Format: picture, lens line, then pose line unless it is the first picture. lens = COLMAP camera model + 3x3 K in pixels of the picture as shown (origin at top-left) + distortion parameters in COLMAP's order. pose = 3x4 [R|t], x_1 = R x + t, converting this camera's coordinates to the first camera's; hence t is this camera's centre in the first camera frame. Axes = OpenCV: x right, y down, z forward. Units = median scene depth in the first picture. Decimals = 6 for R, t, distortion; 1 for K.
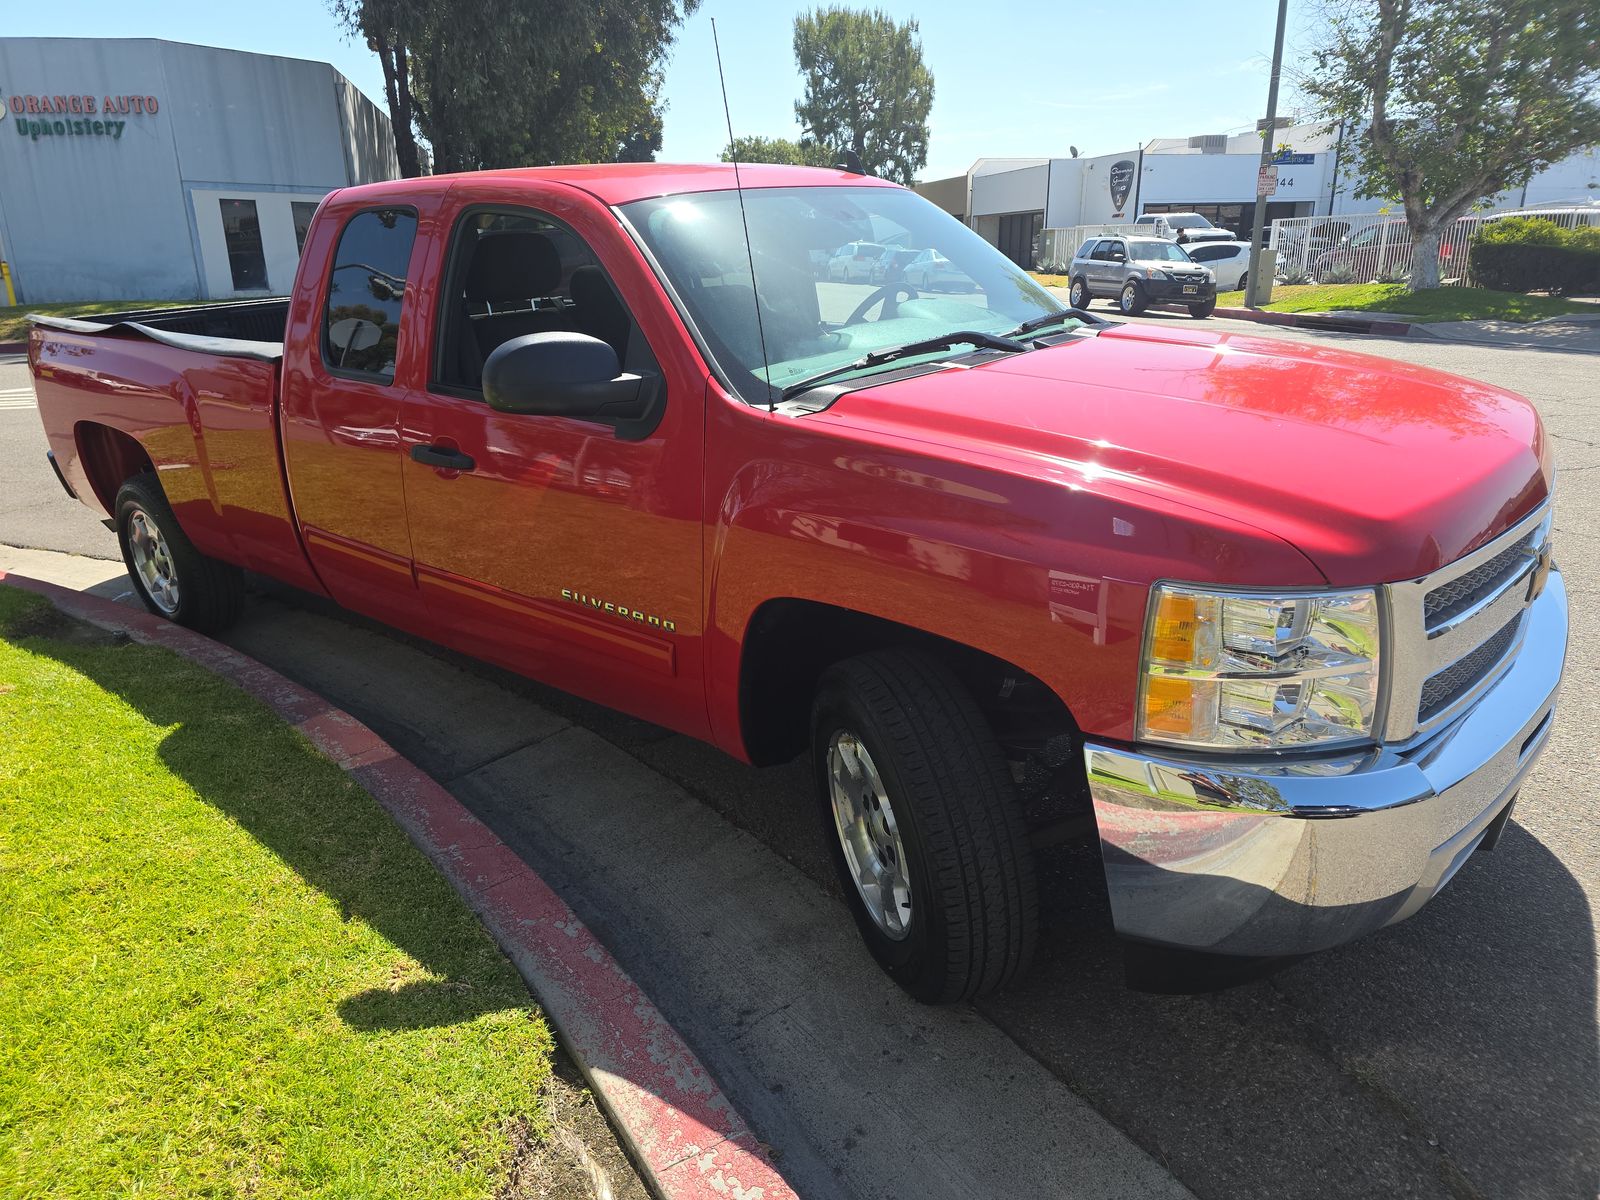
lens RADIAL K [[1090.9, 0, 799.5], [0, 1090.9, 593.5], [0, 0, 1]] dist [0.013235, -0.017959]
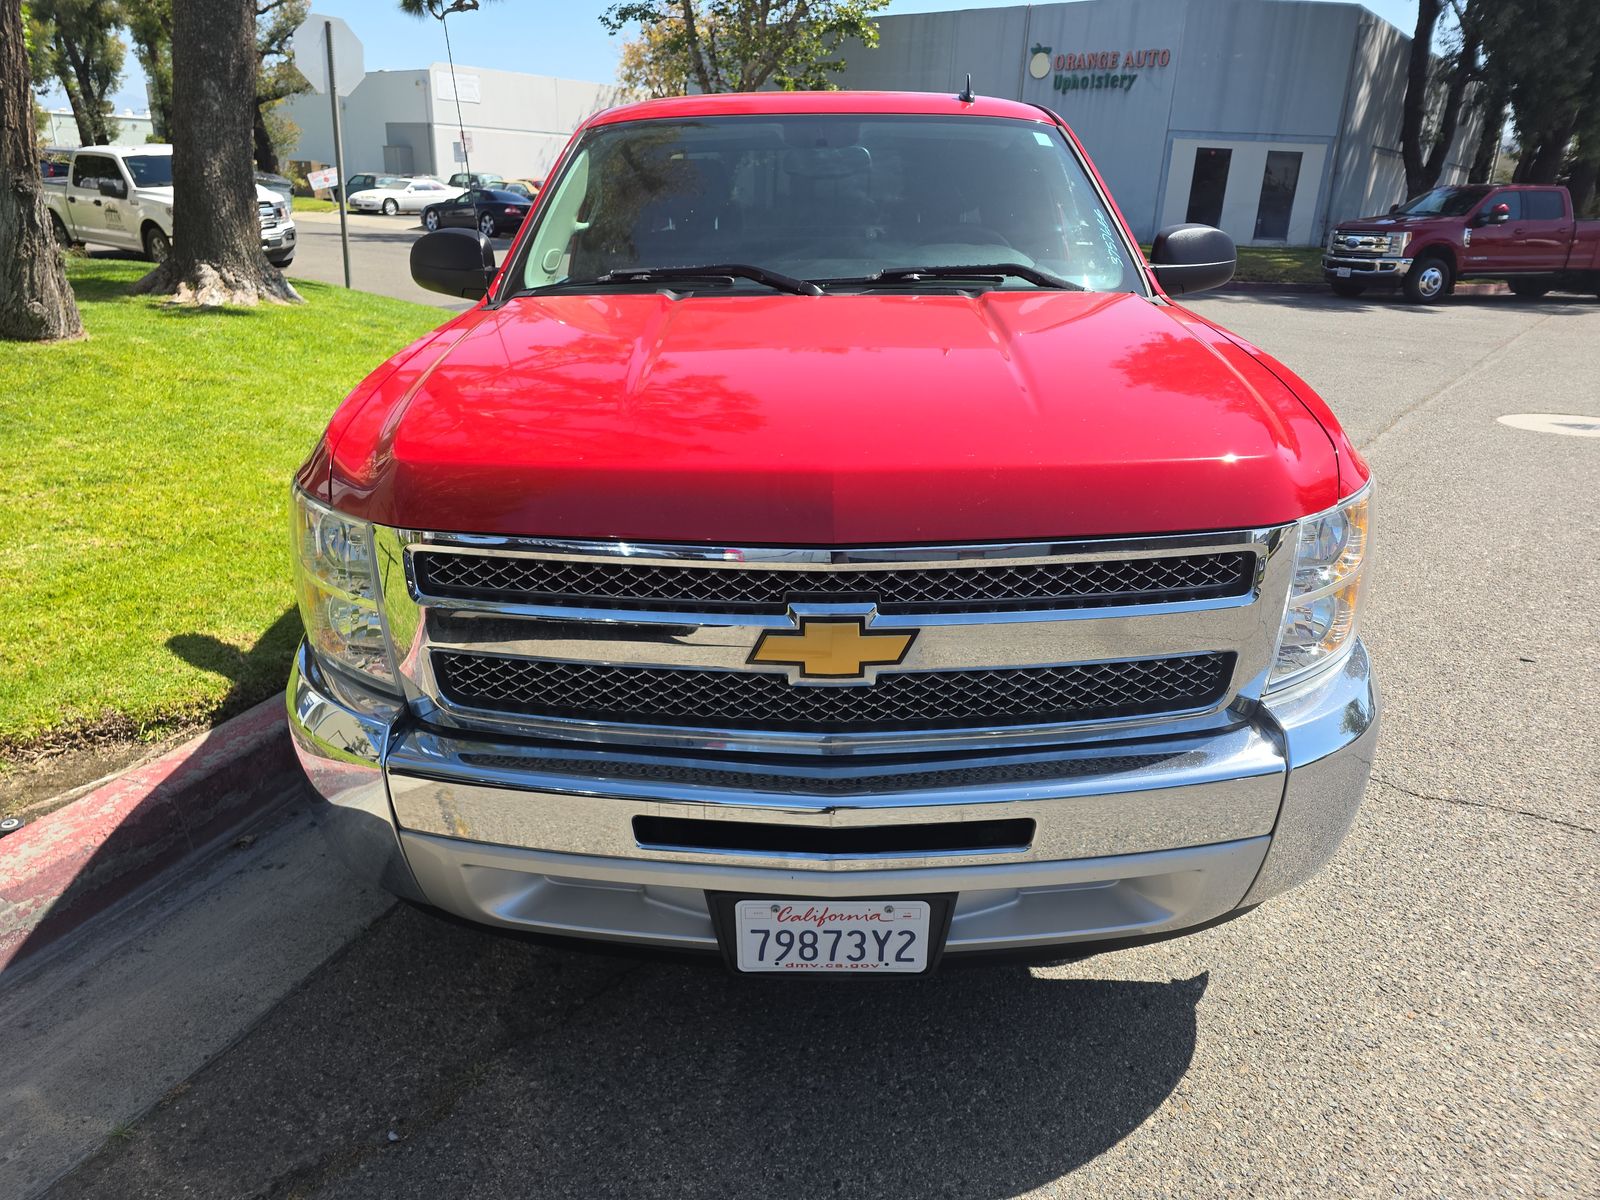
lens RADIAL K [[1090.9, 0, 792.9], [0, 1090.9, 602.0], [0, 0, 1]] dist [0.013235, -0.017959]
pose [[0.622067, 0.308972, -0.719423, 0.125089], [-0.275028, 0.946521, 0.168695, -0.019065], [0.733071, 0.092921, 0.673775, 0.051717]]
